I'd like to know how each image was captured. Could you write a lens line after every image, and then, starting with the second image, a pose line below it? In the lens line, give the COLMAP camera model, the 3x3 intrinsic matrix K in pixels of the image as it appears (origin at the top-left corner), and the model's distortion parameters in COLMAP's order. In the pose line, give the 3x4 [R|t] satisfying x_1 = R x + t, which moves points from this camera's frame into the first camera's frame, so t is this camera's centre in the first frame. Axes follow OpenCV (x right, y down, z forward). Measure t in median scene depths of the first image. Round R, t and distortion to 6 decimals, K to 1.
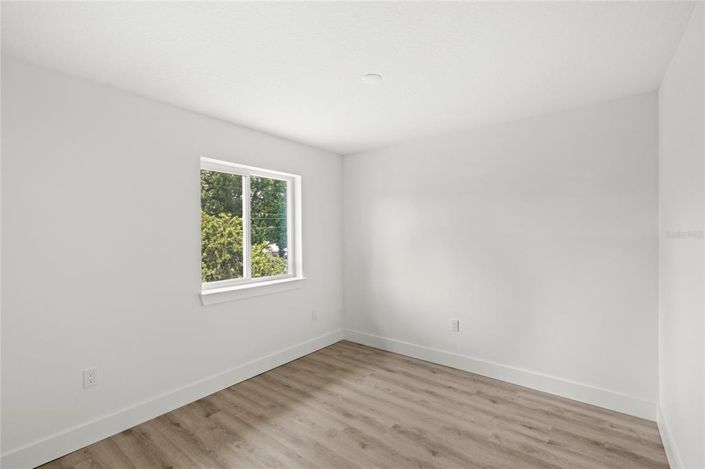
lens RADIAL K [[320.1, 0, 348.4], [0, 320.1, 234.4], [0, 0, 1]] dist [0.003363, 0.000880]
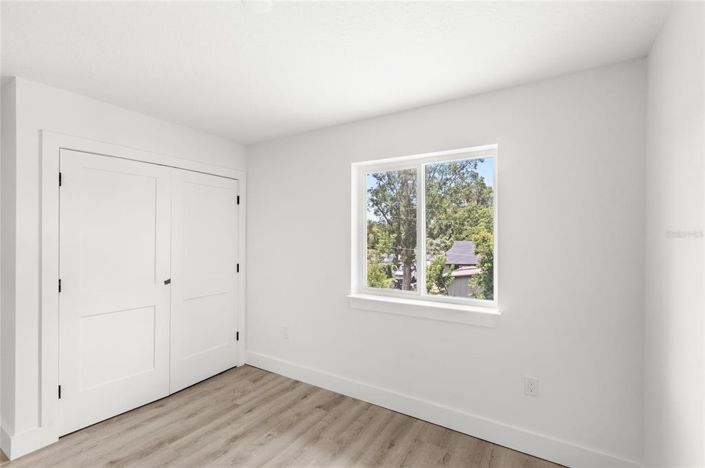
lens RADIAL K [[320.1, 0, 347.6], [0, 320.1, 239.7], [0, 0, 1]] dist [0.003363, 0.000880]
pose [[0.080419, -0.011353, -0.996696, 0.648074], [-0.002188, 0.999931, -0.011566, 0.015225], [0.996759, 0.003110, 0.080389, 1.006546]]
